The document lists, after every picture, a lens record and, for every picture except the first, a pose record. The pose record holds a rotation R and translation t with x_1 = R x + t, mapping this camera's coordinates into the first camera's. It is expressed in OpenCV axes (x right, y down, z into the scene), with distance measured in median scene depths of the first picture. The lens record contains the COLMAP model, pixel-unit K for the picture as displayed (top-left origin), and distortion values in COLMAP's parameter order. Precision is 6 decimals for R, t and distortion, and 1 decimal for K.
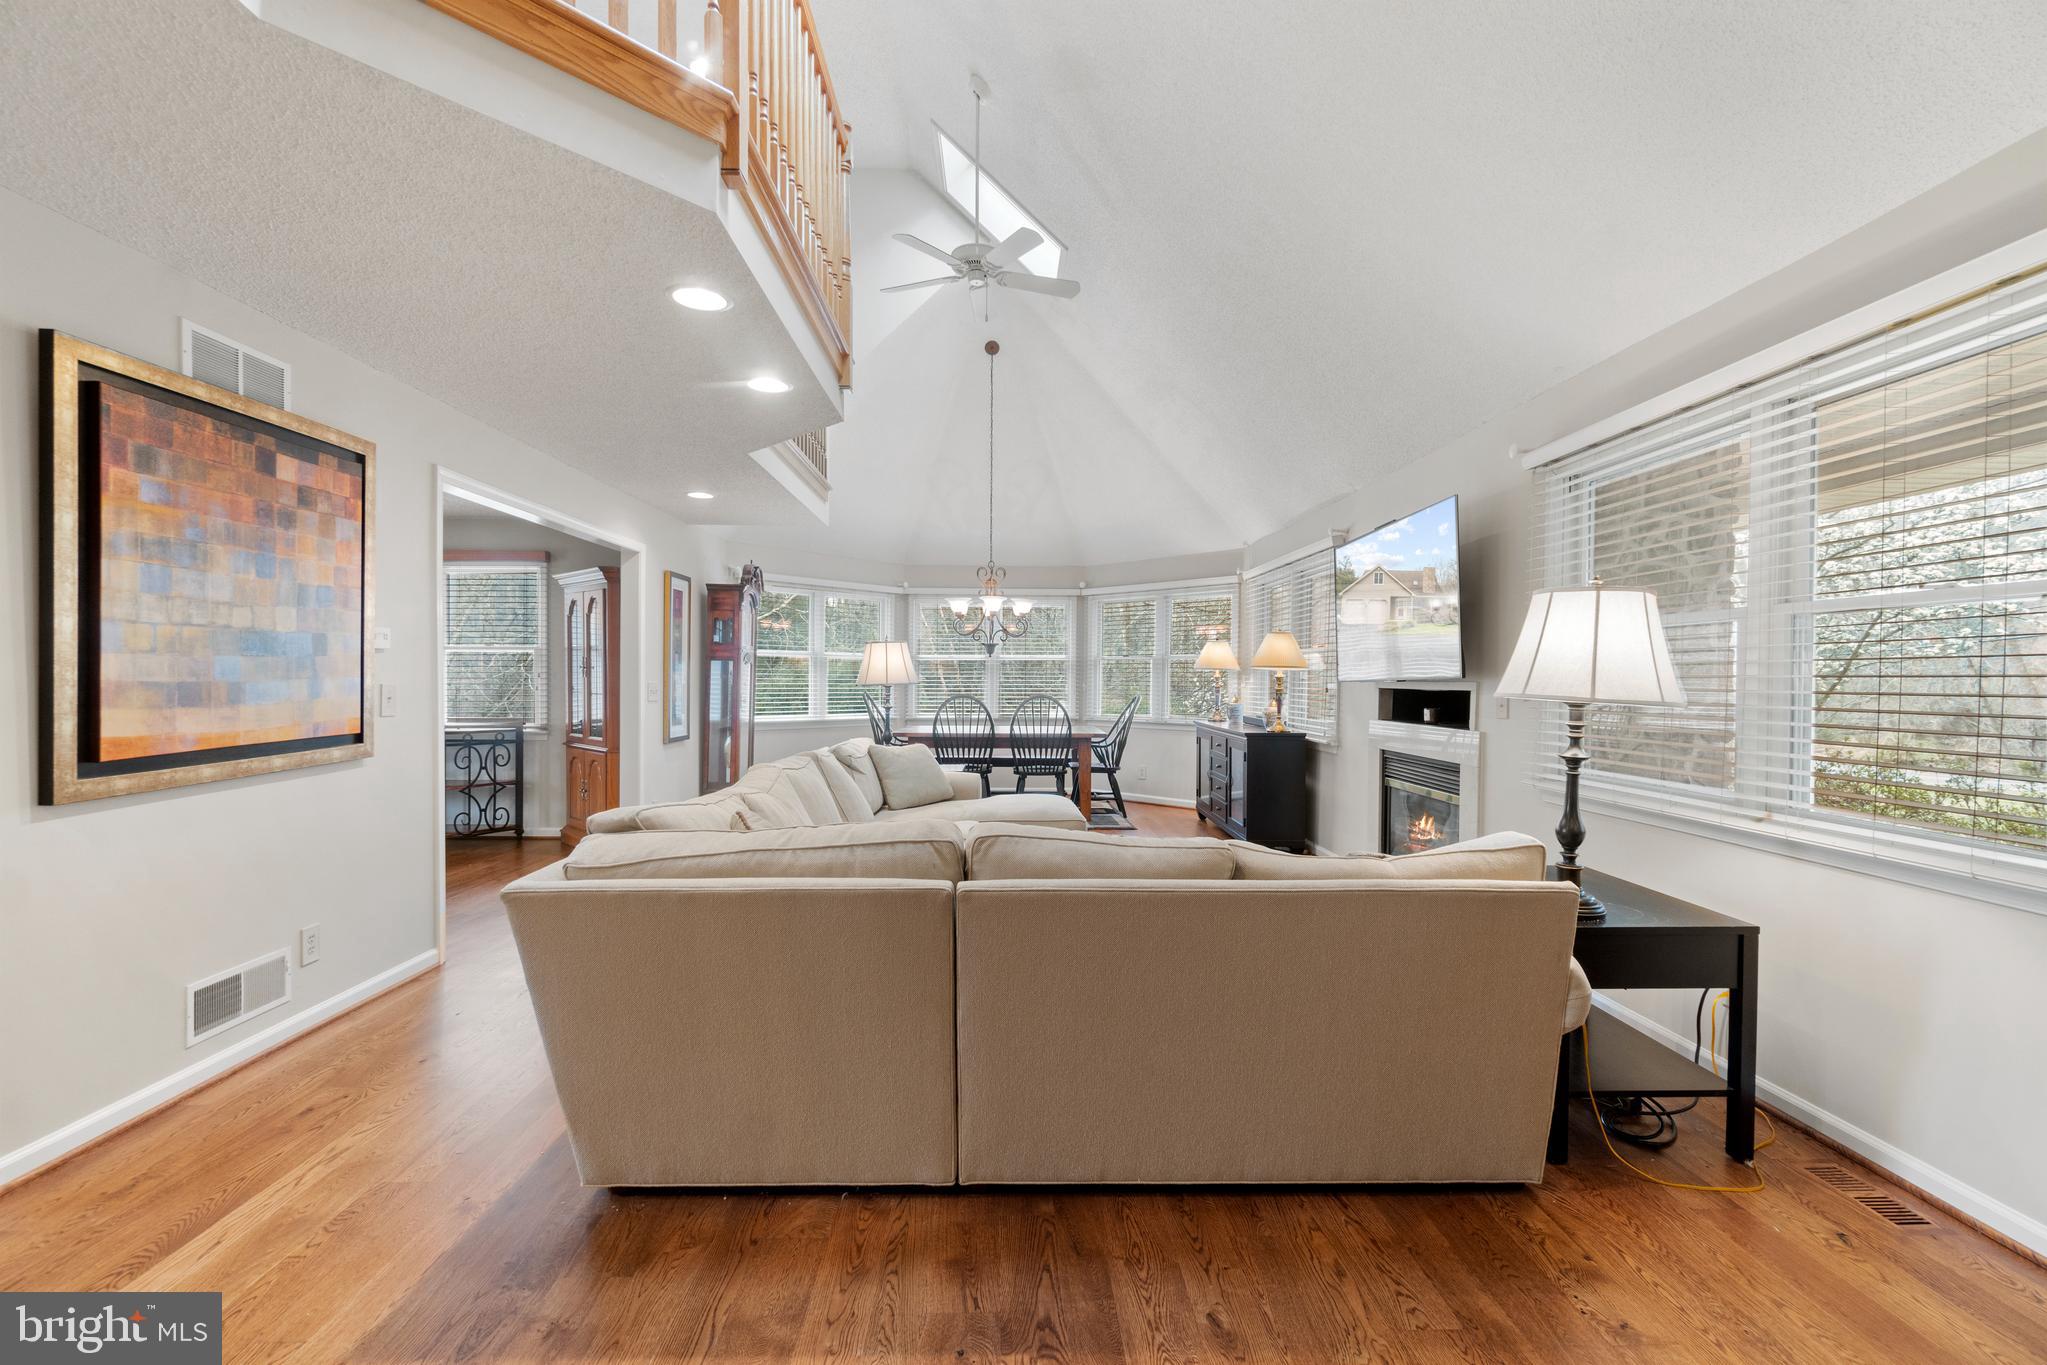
lens RADIAL K [[886.4, 0, 1021.9], [0, 886.4, 681.9], [0, 0, 1]] dist [-0.008125, 0.001800]
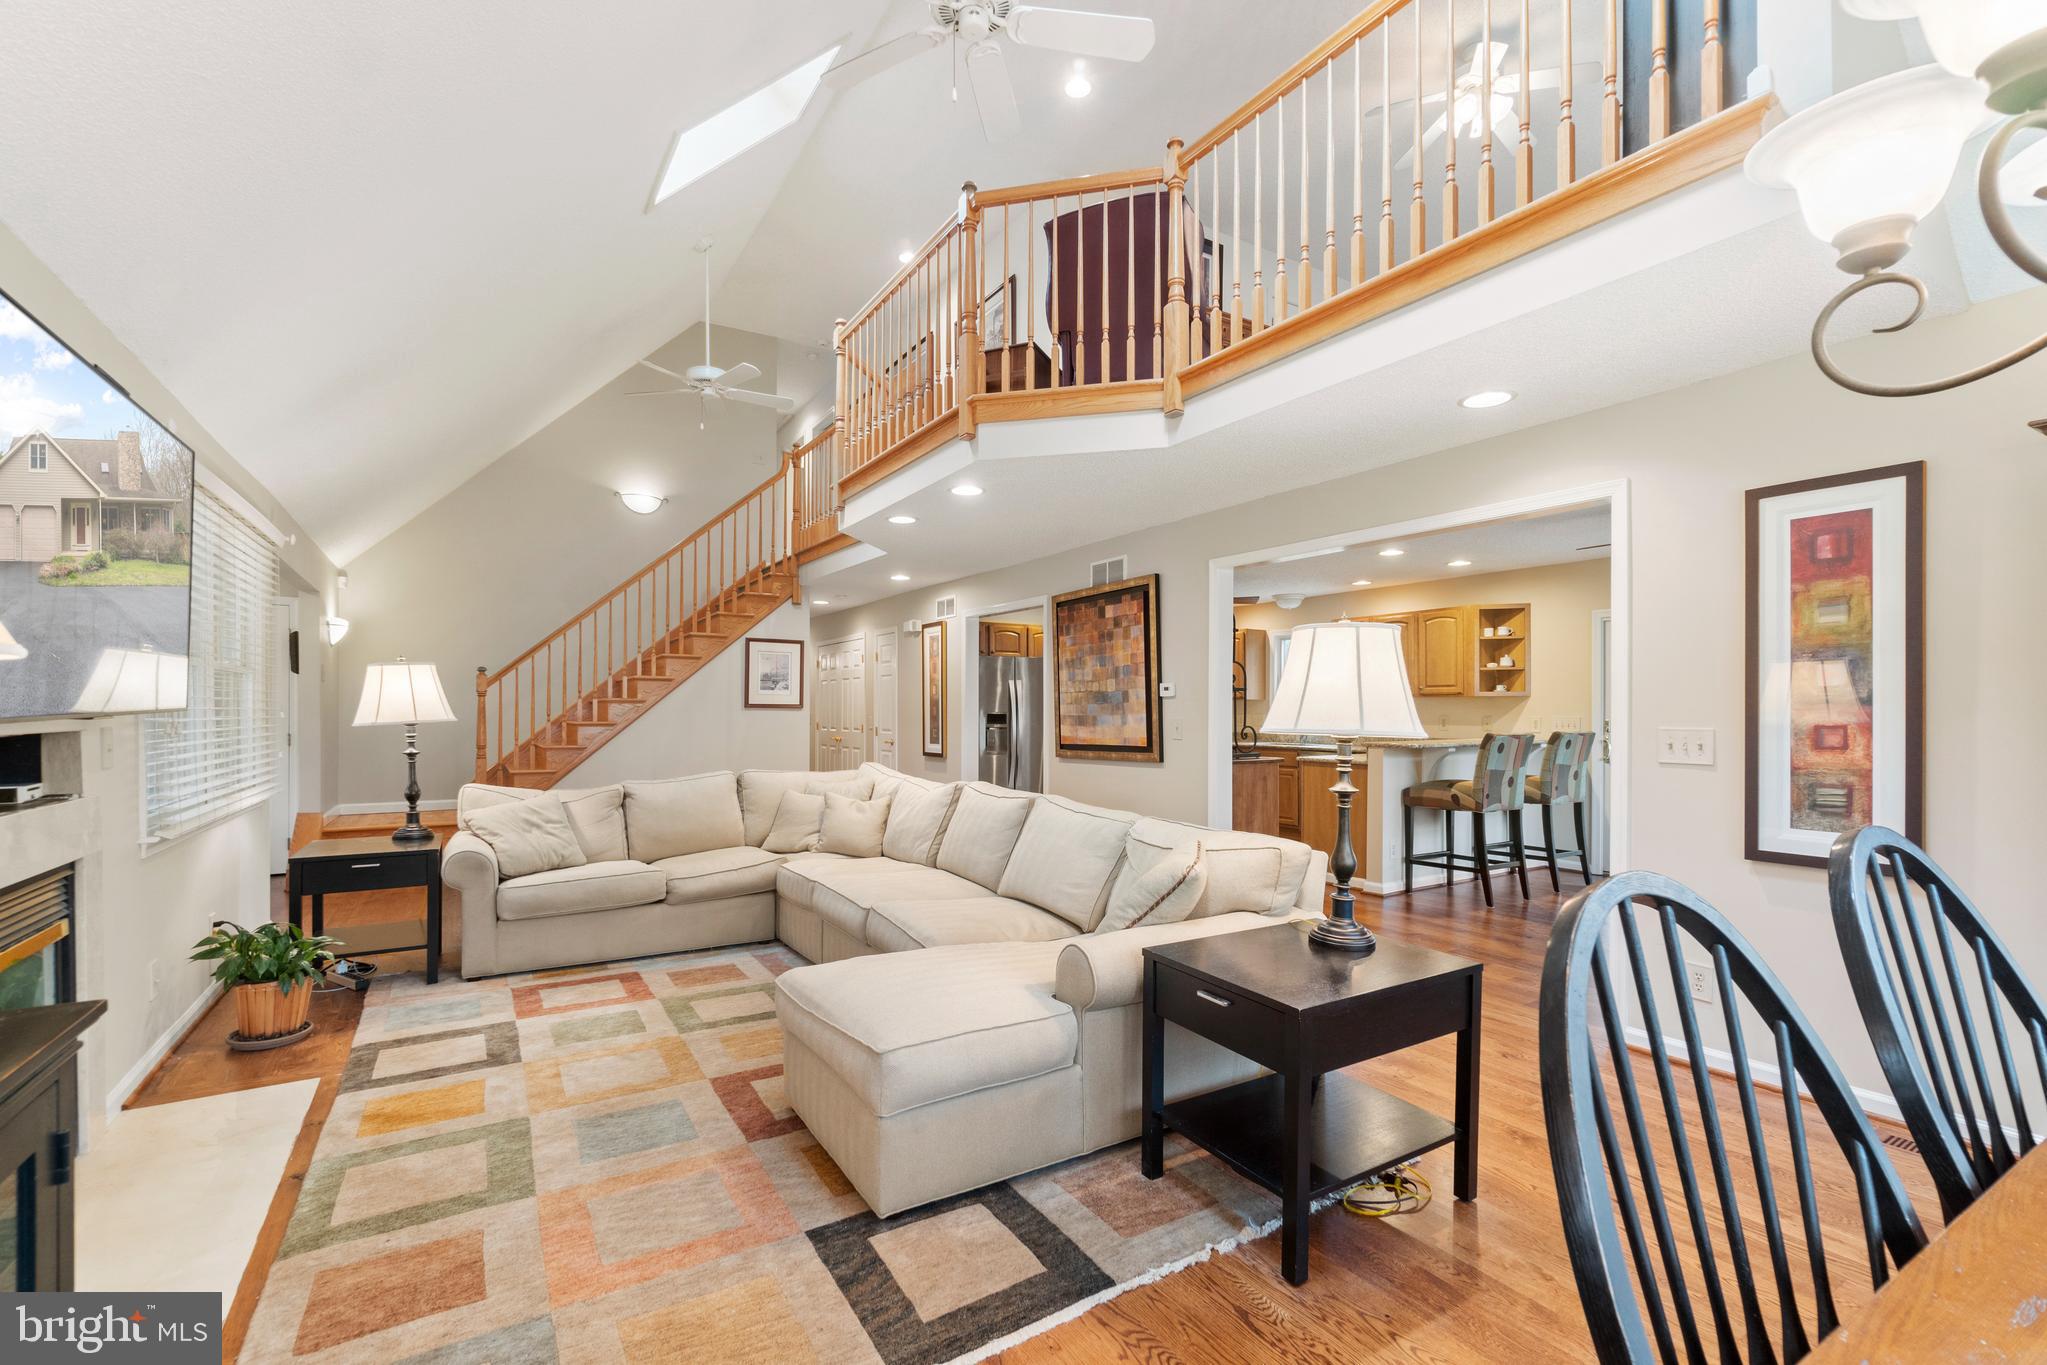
lens RADIAL K [[886.4, 0, 1012.8], [0, 886.4, 714.9], [0, 0, 1]] dist [-0.008125, 0.001800]
pose [[-0.864611, -0.003402, -0.502430, 0.423540], [-0.007599, 0.999951, 0.006307, -0.015346], [0.502384, 0.009271, -0.864595, 2.920834]]
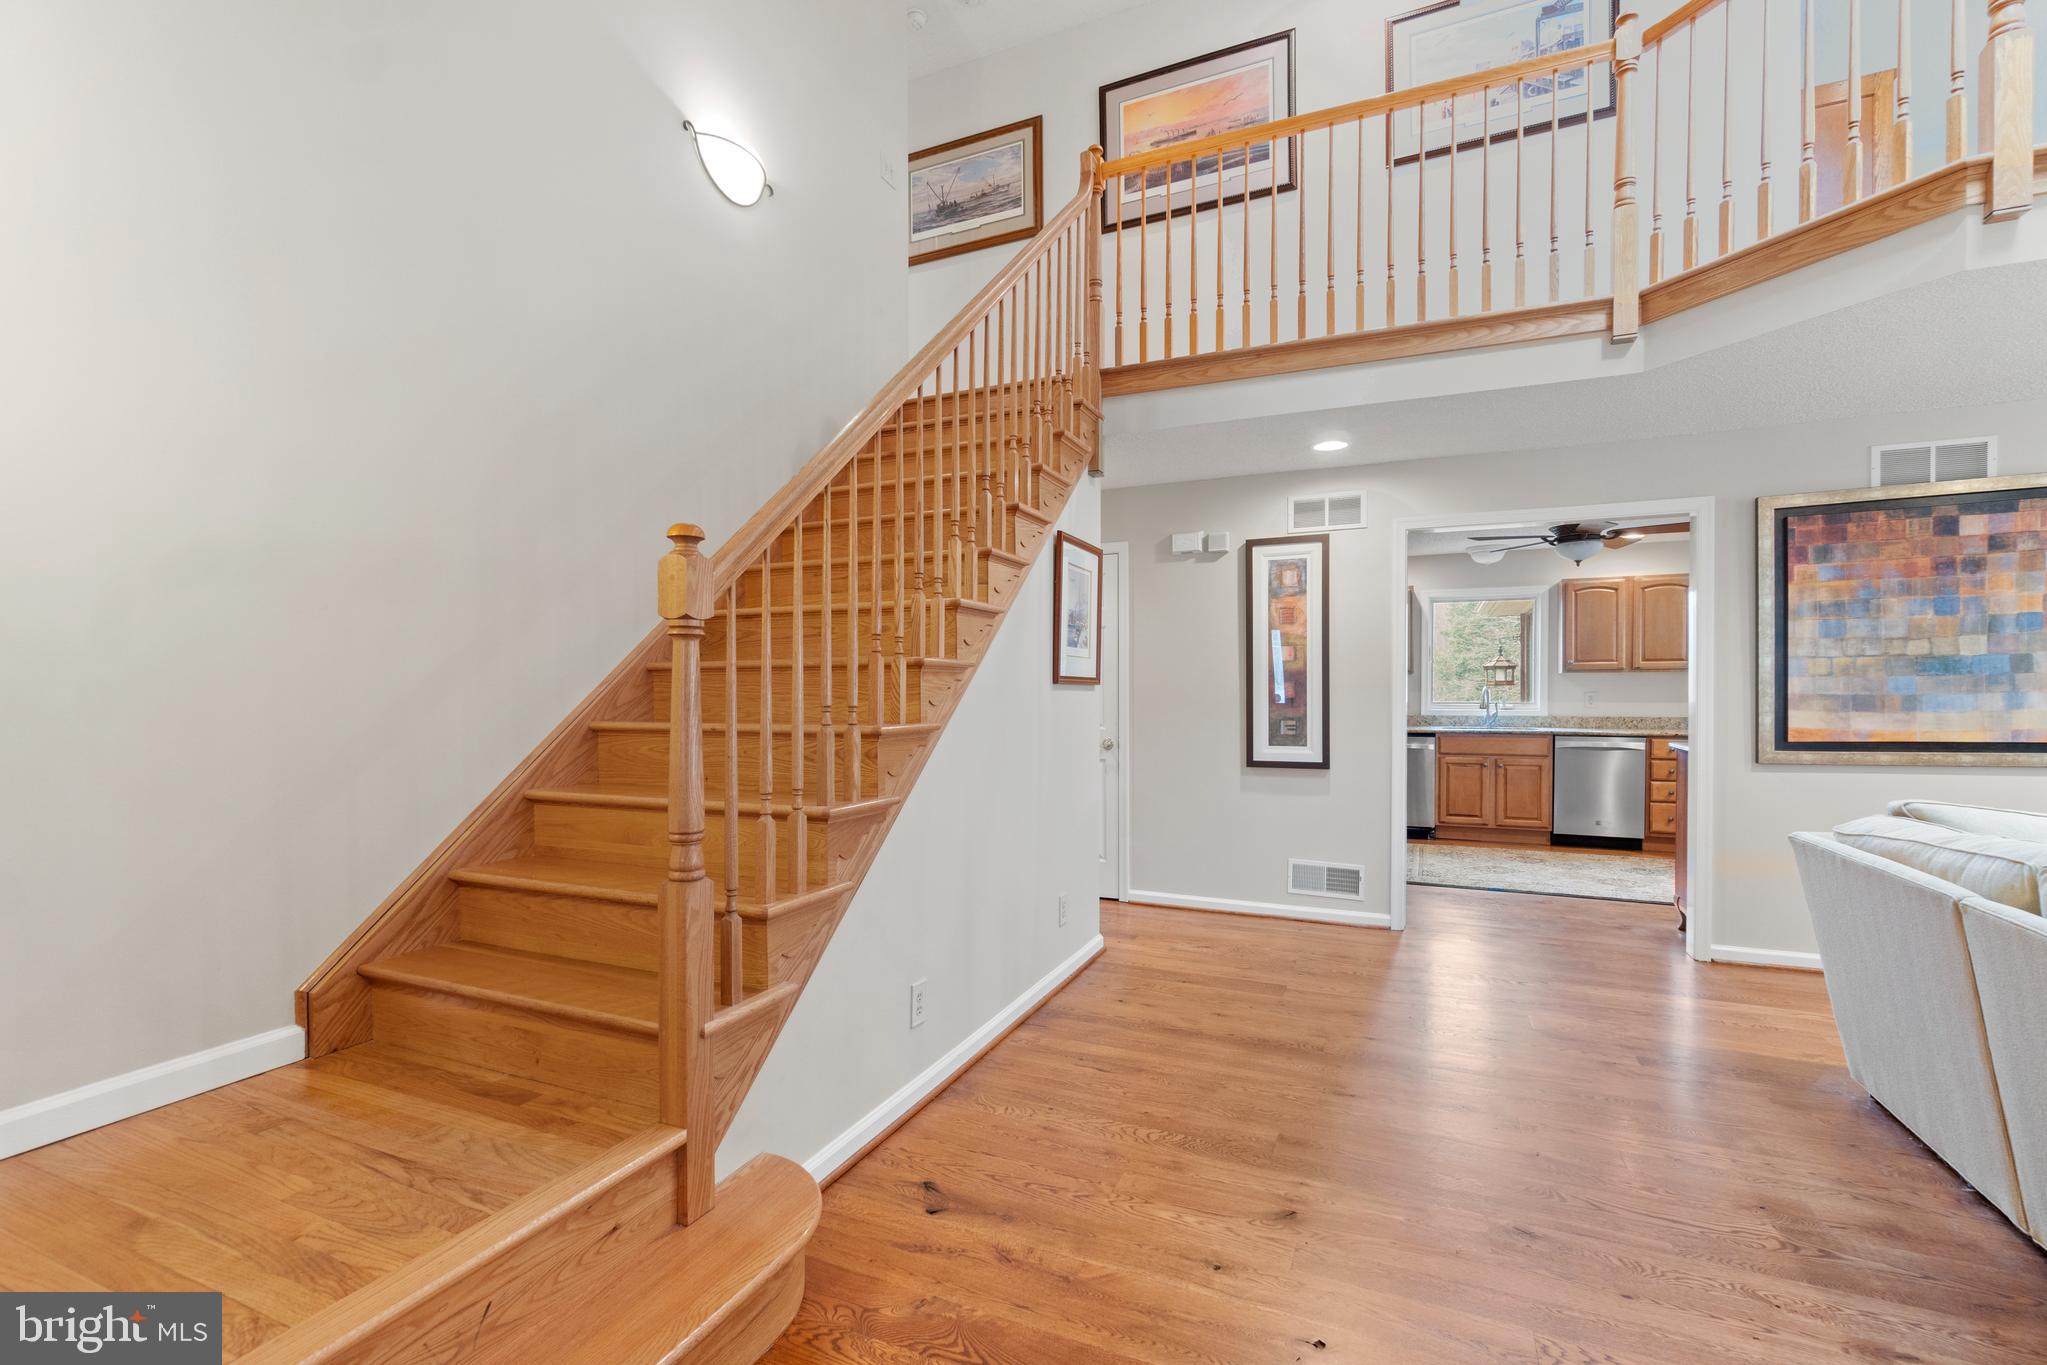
lens RADIAL K [[886.4, 0, 1007.3], [0, 886.4, 703.9], [0, 0, 1]] dist [-0.008125, 0.001800]
pose [[-0.440619, 0.011413, -0.897622, 0.988994], [-0.003147, 0.999893, 0.014258, -0.001102], [0.897689, 0.009107, -0.440536, 0.351460]]
